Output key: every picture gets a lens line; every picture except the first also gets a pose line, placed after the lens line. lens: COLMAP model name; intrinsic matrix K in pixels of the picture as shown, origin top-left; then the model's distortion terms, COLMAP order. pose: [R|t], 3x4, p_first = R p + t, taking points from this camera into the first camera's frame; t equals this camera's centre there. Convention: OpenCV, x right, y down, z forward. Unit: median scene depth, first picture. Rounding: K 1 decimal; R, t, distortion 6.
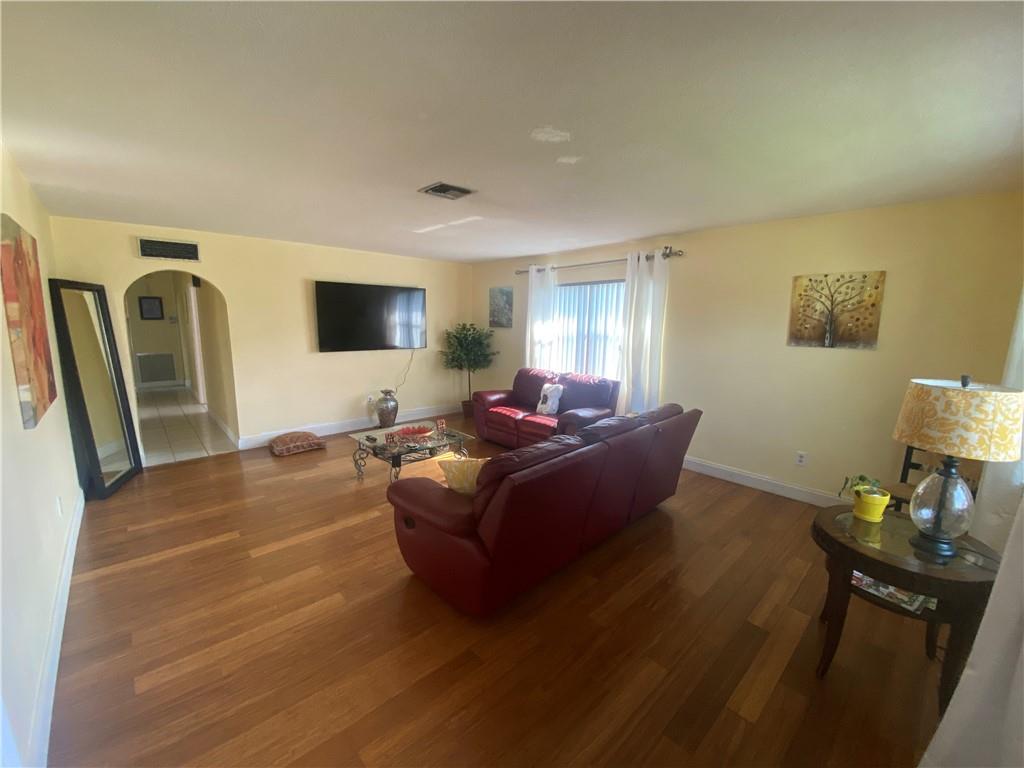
lens RADIAL K [[415.0, 0, 512.0], [0, 415.0, 384.0], [0, 0, 1]] dist [0.019177, -0.019293]
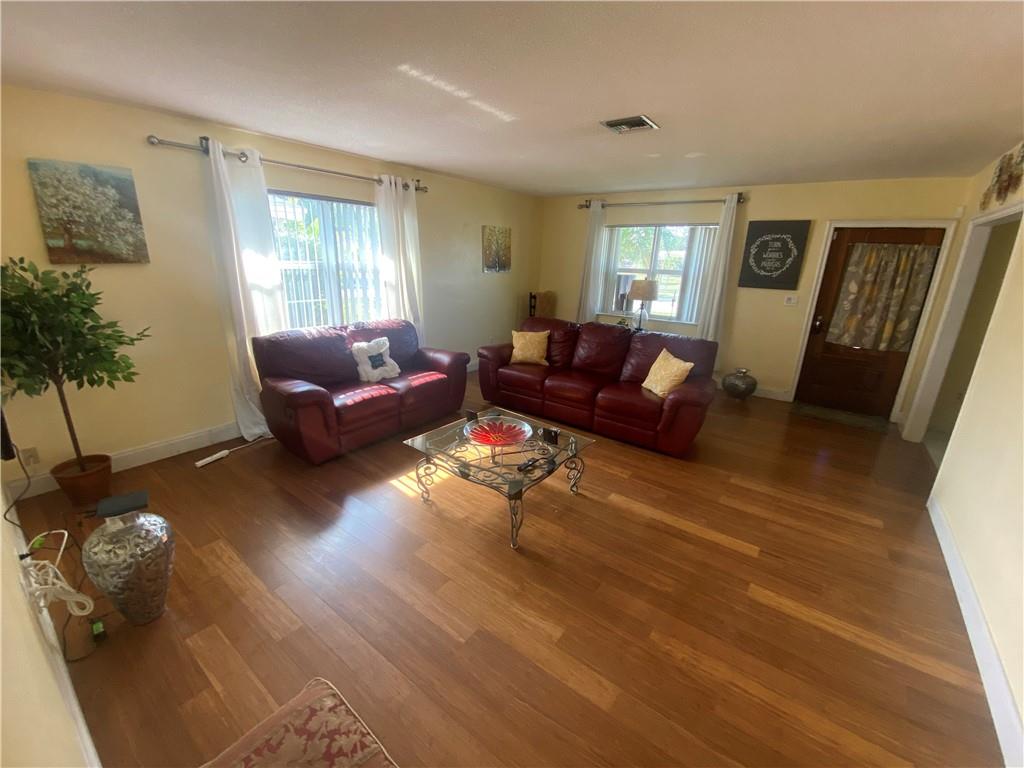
lens RADIAL K [[415.0, 0, 512.0], [0, 415.0, 384.0], [0, 0, 1]] dist [0.019177, -0.019293]
pose [[-0.171679, -0.299950, 0.938380, -0.773190], [0.119632, 0.939125, 0.322075, -0.153799], [-0.977862, 0.167554, -0.125344, 0.959363]]
